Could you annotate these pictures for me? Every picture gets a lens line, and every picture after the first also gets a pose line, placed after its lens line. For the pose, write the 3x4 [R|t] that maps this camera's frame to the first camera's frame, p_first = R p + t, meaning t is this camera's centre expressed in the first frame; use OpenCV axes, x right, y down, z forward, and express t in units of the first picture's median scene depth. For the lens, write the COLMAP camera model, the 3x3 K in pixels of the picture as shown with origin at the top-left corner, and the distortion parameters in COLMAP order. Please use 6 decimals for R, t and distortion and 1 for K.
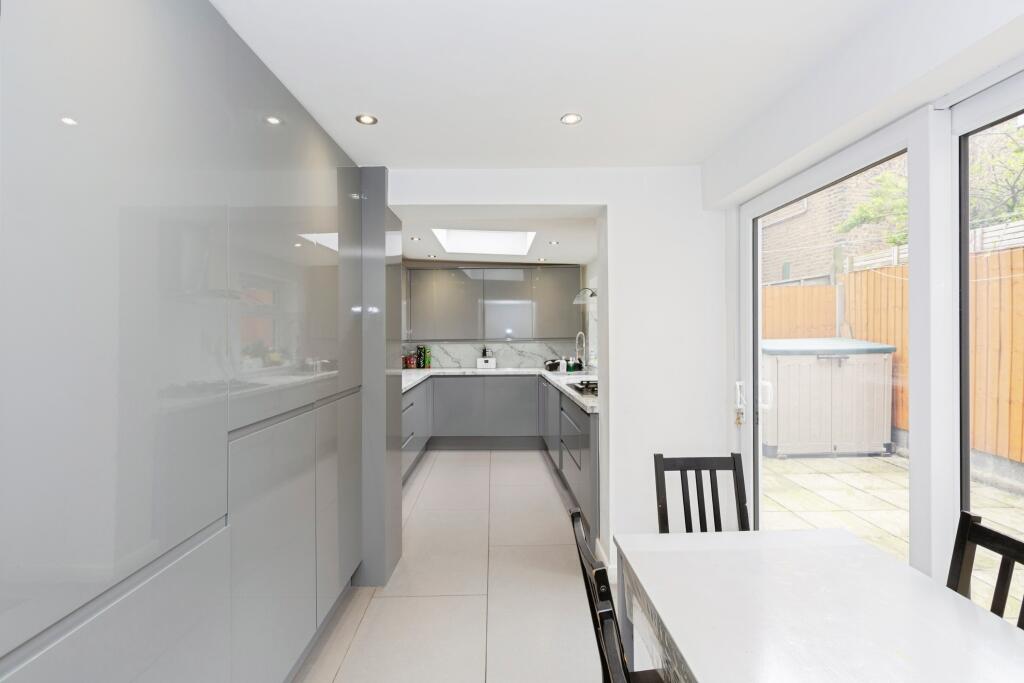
lens RADIAL K [[457.8, 0, 516.0], [0, 457.8, 337.4], [0, 0, 1]] dist [-0.015970, 0.000465]
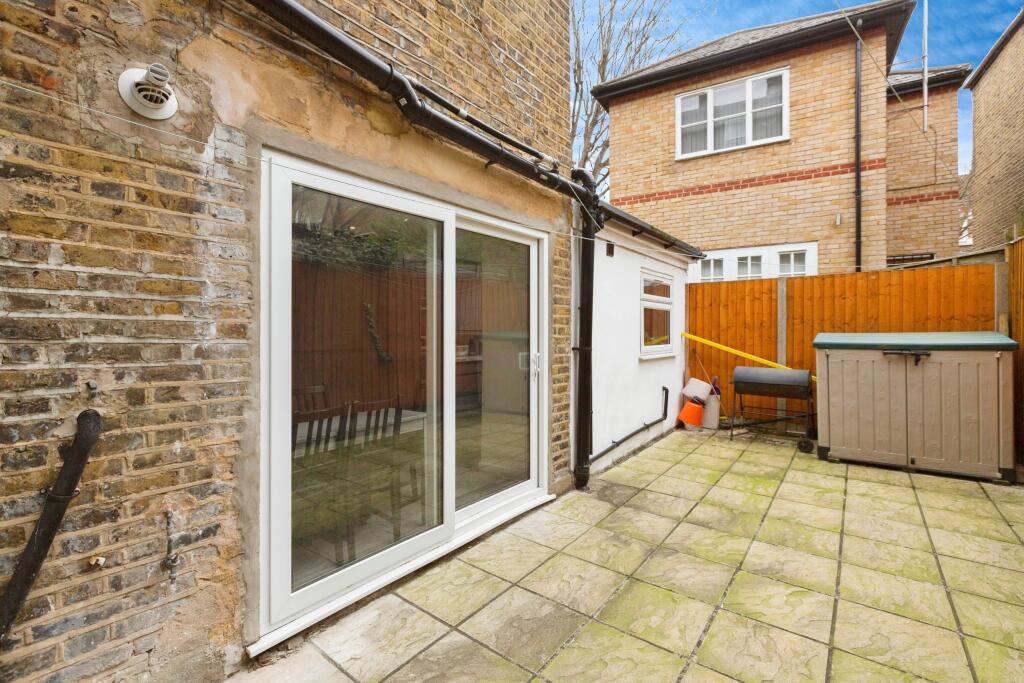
lens RADIAL K [[457.8, 0, 509.8], [0, 457.8, 335.6], [0, 0, 1]] dist [-0.015970, 0.000465]
pose [[0.776123, 0.010102, -0.630500, 0.653713], [-0.006535, 0.999947, 0.007977, 0.007987], [0.630547, -0.002071, 0.776148, -0.125756]]
